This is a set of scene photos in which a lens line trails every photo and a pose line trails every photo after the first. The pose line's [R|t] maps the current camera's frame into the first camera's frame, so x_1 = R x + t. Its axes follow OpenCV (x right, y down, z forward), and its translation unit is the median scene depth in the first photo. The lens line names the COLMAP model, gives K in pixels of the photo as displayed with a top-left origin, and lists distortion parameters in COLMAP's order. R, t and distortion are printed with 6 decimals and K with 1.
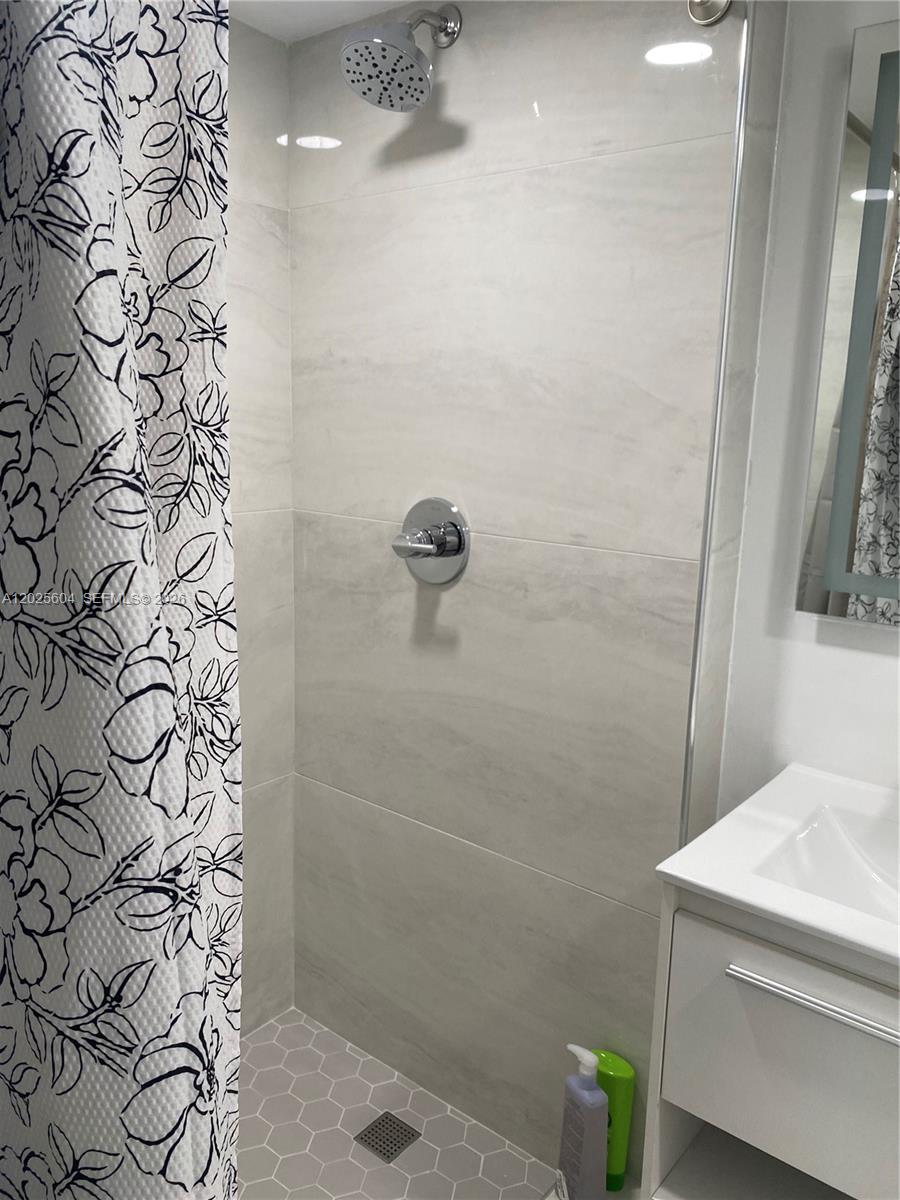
lens RADIAL K [[987.2, 0, 450.0], [0, 987.2, 600.0], [0, 0, 1]] dist [0.082598, -0.140149]
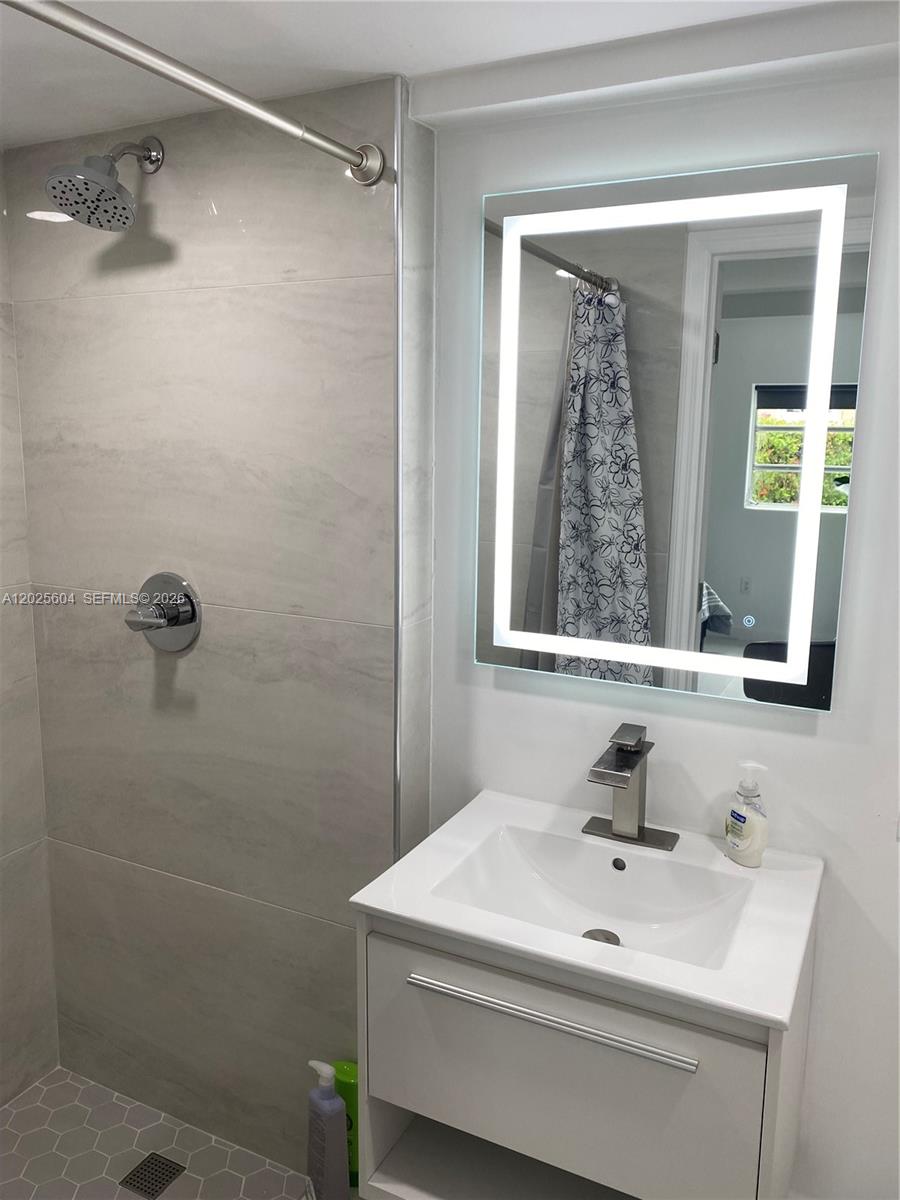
lens RADIAL K [[951.3, 0, 450.0], [0, 951.3, 600.0], [0, 0, 1]] dist [0.031511, -0.035371]
pose [[0.972991, -0.049691, 0.225430, 0.053529], [0.056460, 0.998124, -0.023679, -0.033794], [-0.223831, 0.035767, 0.973971, -0.091745]]
